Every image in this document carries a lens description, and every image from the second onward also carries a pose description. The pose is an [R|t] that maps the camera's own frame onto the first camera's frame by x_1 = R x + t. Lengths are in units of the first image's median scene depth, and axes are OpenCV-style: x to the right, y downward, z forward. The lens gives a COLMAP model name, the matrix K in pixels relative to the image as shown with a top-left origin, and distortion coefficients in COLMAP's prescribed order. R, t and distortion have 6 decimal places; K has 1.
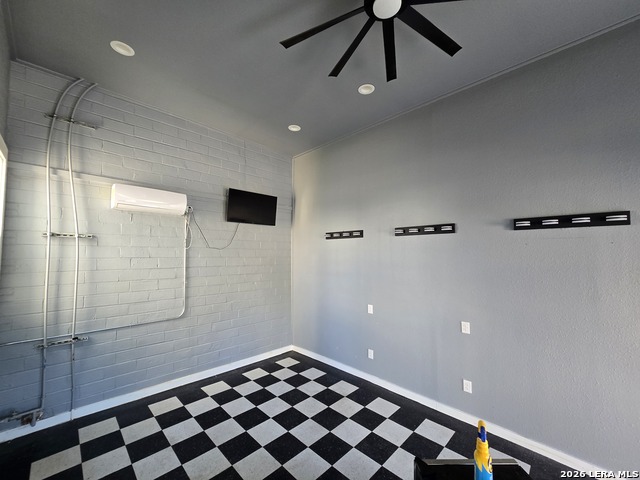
lens RADIAL K [[256.1, 0, 320.0], [0, 256.1, 240.0], [0, 0, 1]] dist [-0.009481, 0.000110]
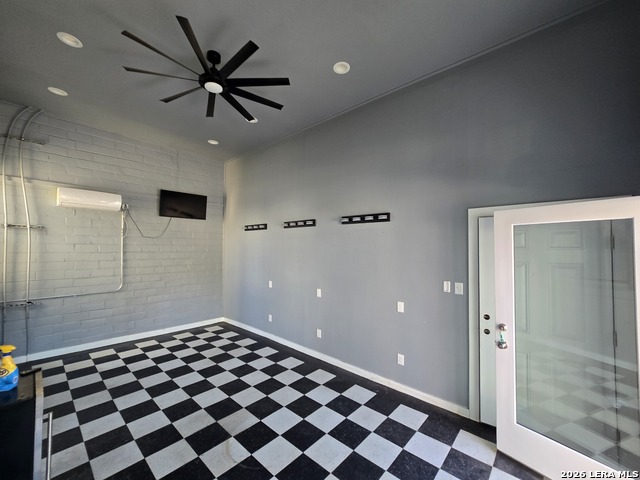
lens RADIAL K [[263.9, 0, 323.8], [0, 263.9, 239.3], [0, 0, 1]] dist [-0.001043, -0.000129]
pose [[0.995610, 0.025050, 0.090186, 0.356541], [-0.029164, 0.998579, 0.044597, -0.044841], [-0.088941, -0.047032, 0.994926, -0.400880]]
